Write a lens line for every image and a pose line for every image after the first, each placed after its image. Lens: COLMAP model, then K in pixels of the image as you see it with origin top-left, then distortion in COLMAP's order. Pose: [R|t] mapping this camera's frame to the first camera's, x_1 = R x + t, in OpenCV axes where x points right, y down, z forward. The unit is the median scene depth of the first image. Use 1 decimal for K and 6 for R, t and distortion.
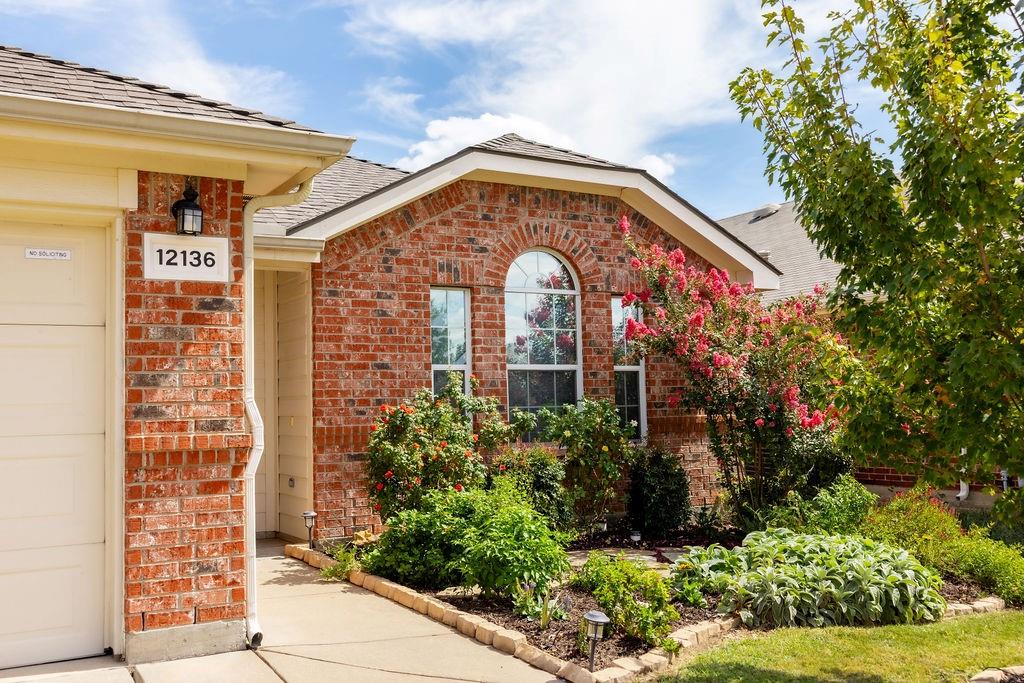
lens RADIAL K [[1000.2, 0, 511.0], [0, 1000.2, 340.9], [0, 0, 1]] dist [0.020446, 0.000000]
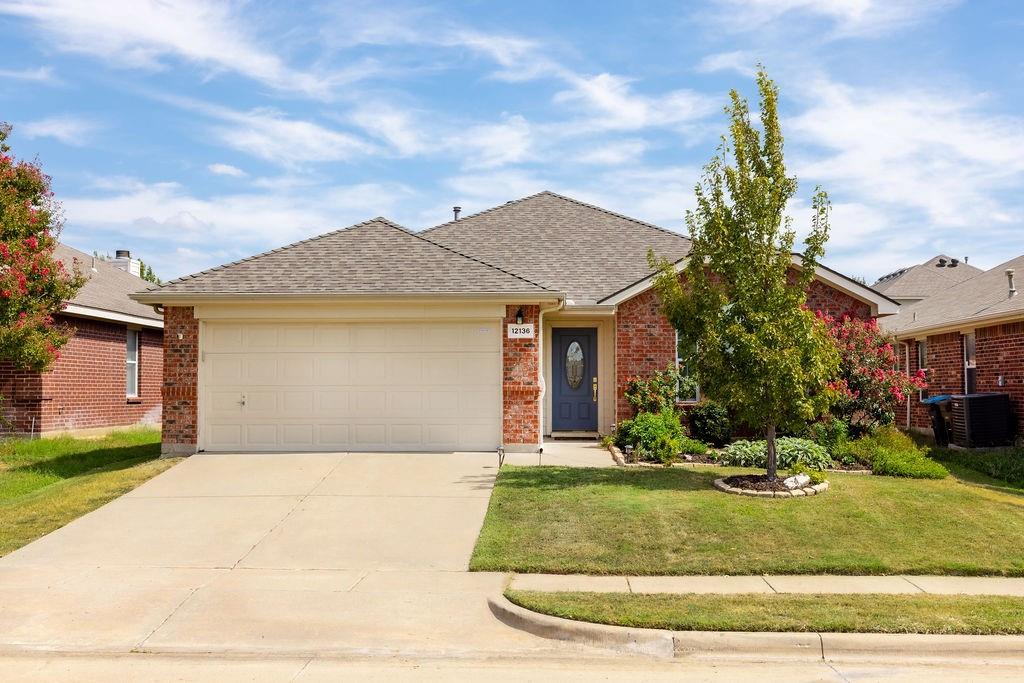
lens RADIAL K [[1211.1, 0, 512.5], [0, 1211.1, 345.5], [0, 0, 1]] dist [0.032843, 0.000000]
pose [[0.839031, 0.002671, -0.544077, 1.307124], [0.019345, 0.999209, 0.034738, -0.127122], [0.543739, -0.039672, 0.838316, -1.679278]]
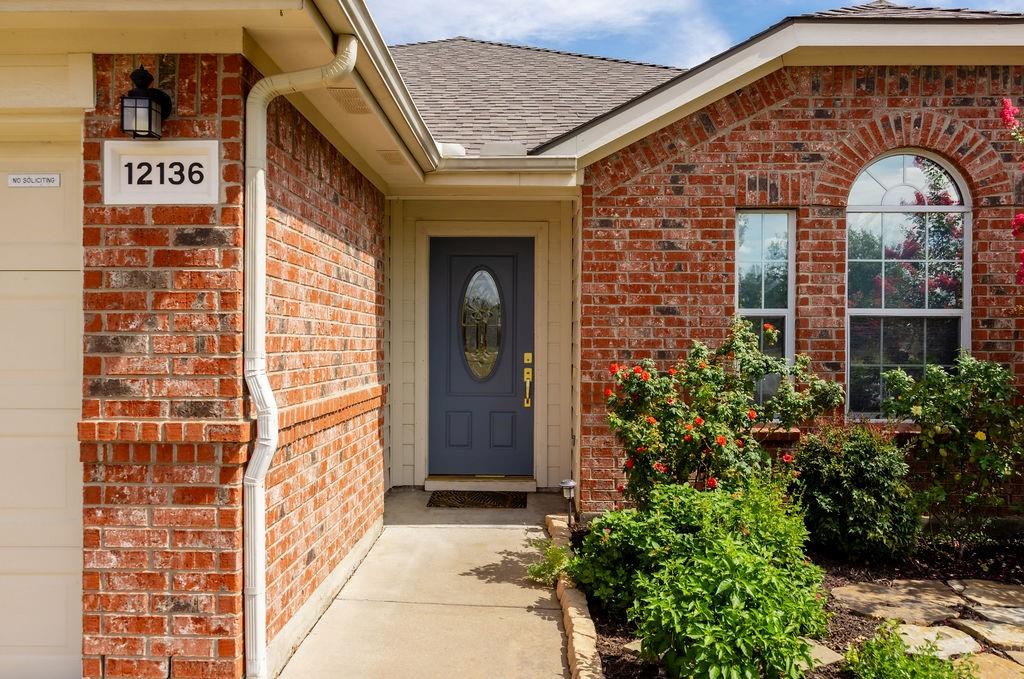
lens RADIAL K [[807.3, 0, 510.7], [0, 807.3, 341.3], [0, 0, 1]] dist [0.011796, -0.009943]
pose [[0.847706, 0.030523, -0.529587, 0.143404], [0.012640, 0.996897, 0.077689, -0.003658], [0.530315, -0.072552, 0.844690, 0.472659]]
